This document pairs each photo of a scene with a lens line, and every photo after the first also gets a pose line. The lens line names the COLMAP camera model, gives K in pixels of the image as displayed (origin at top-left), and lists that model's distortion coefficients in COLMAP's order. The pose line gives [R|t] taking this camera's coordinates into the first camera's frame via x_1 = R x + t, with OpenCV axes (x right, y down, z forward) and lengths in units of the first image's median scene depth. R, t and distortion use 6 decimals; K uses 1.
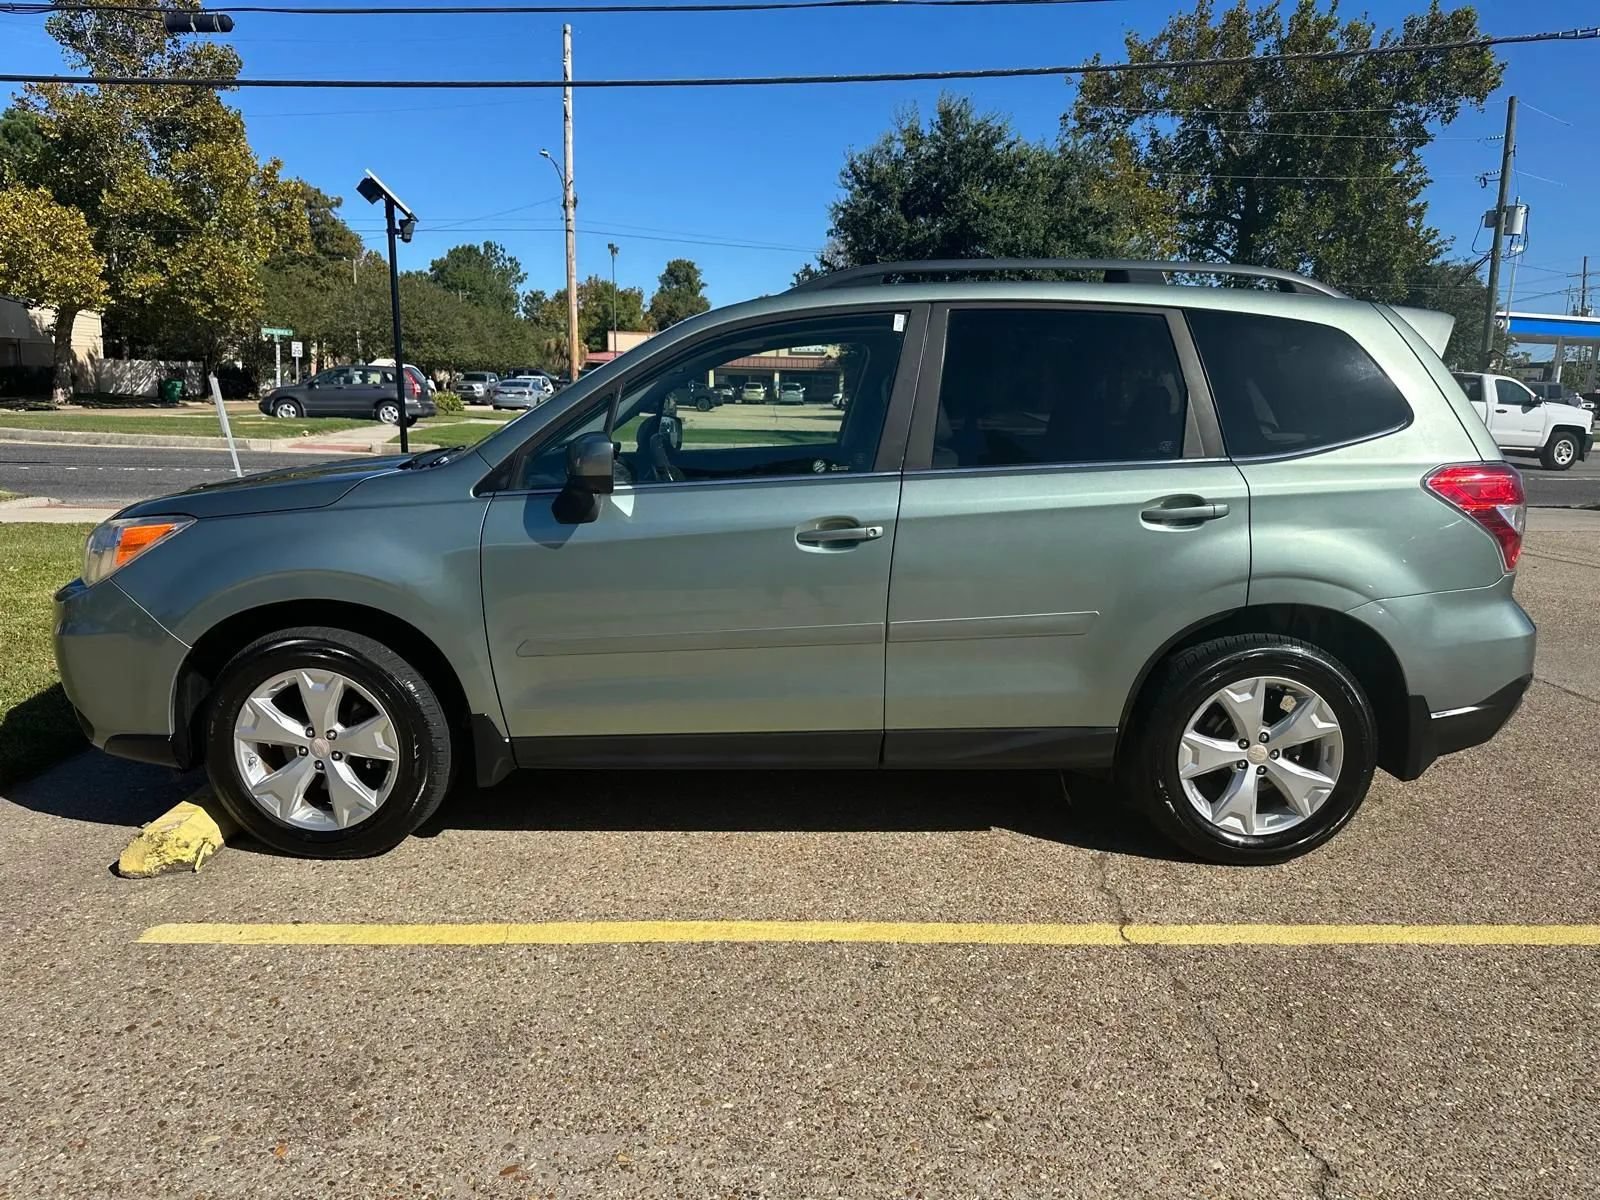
lens RADIAL K [[1167.8, 0, 807.1], [0, 1167.8, 602.7], [0, 0, 1]] dist [0.011381, -0.015624]
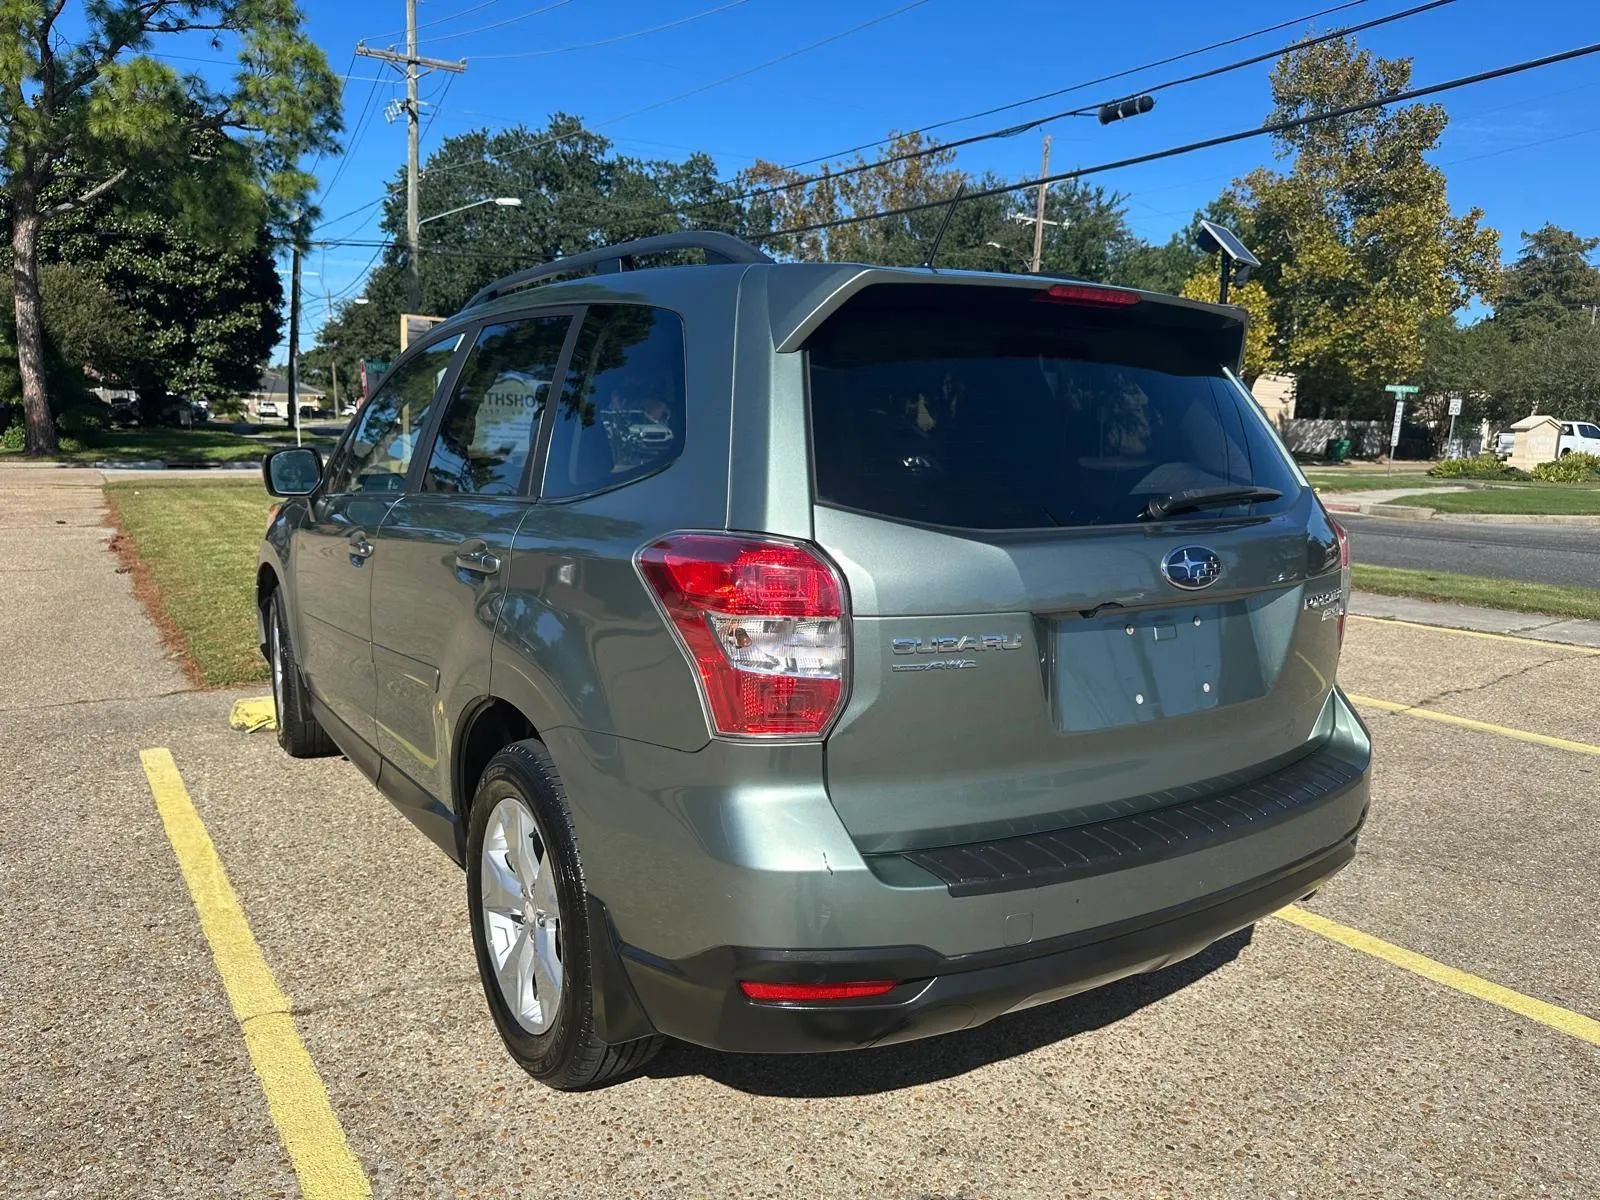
lens RADIAL K [[1167.8, 0, 801.7], [0, 1167.8, 606.1], [0, 0, 1]] dist [0.011381, -0.015624]
pose [[0.526784, 0.127191, -0.840429, 0.106501], [-0.168025, 0.984813, 0.043723, -0.011676], [0.833226, 0.118181, 0.540155, 0.073320]]
